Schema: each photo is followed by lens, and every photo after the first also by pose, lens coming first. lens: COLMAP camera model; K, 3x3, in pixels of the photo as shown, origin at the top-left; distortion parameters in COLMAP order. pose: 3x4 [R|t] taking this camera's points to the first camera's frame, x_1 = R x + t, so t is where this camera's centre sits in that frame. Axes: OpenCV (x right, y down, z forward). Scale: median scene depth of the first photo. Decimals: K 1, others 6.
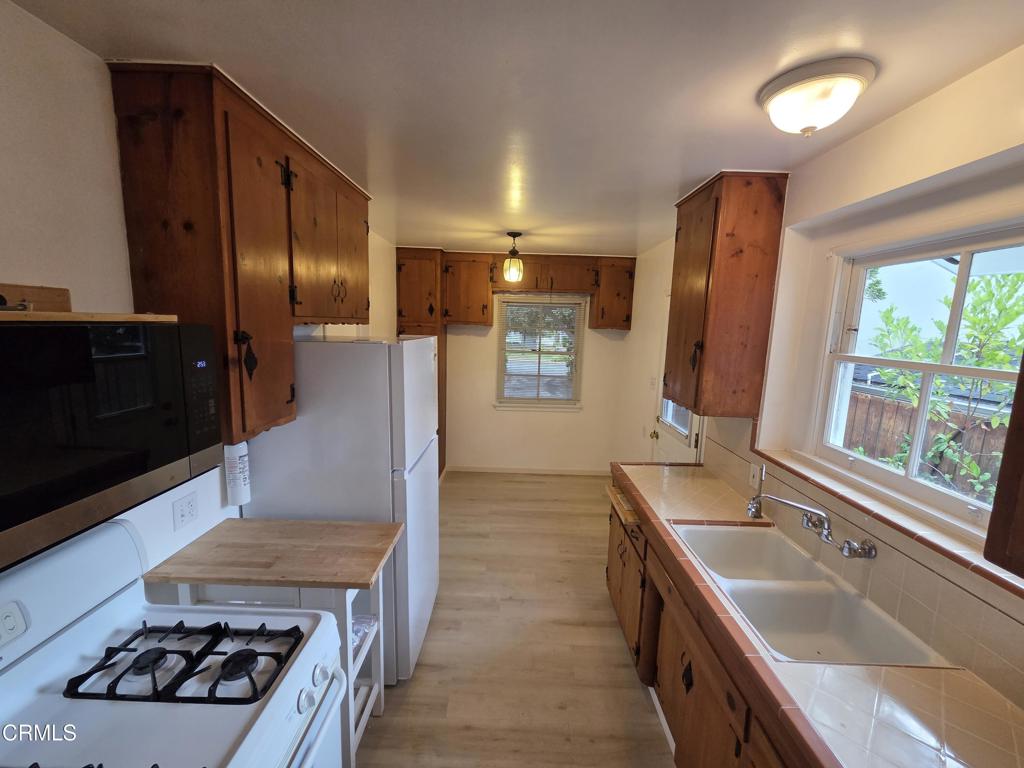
lens RADIAL K [[418.9, 0, 510.6], [0, 418.9, 386.1], [0, 0, 1]] dist [0.006343, -0.000148]
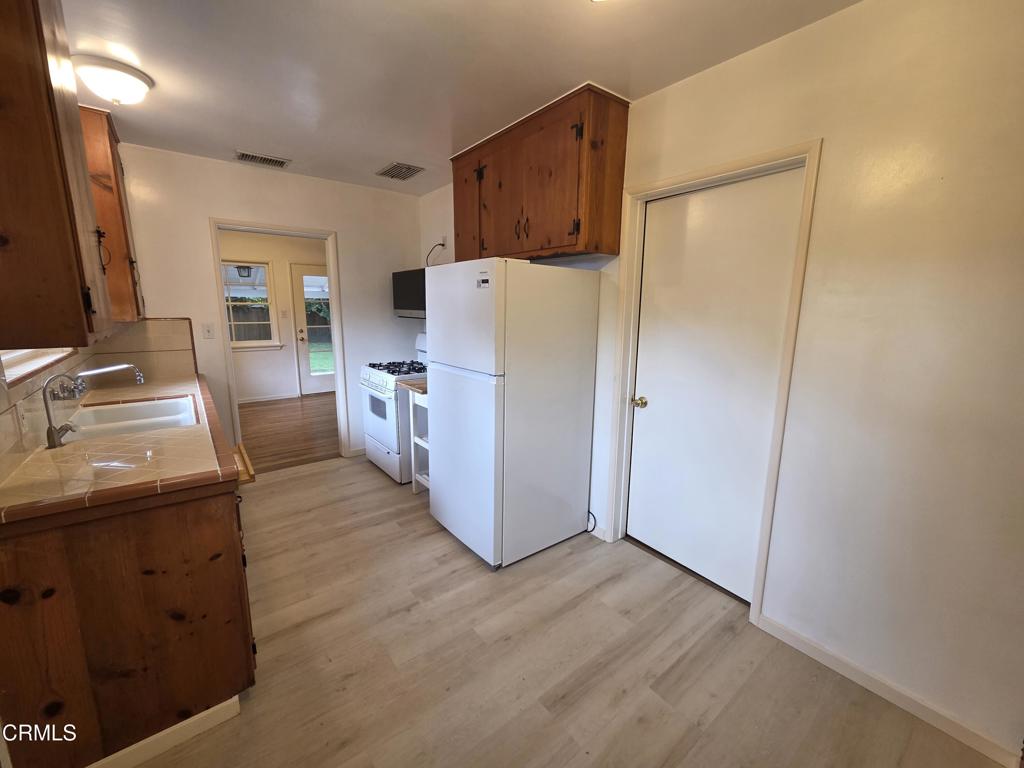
lens RADIAL K [[418.9, 0, 507.9], [0, 418.9, 383.8], [0, 0, 1]] dist [0.006343, -0.000148]
pose [[-0.786445, 0.067673, -0.613942, 0.327933], [-0.125450, 0.955762, 0.266049, -0.103094], [0.604787, 0.286252, -0.743164, 1.756204]]
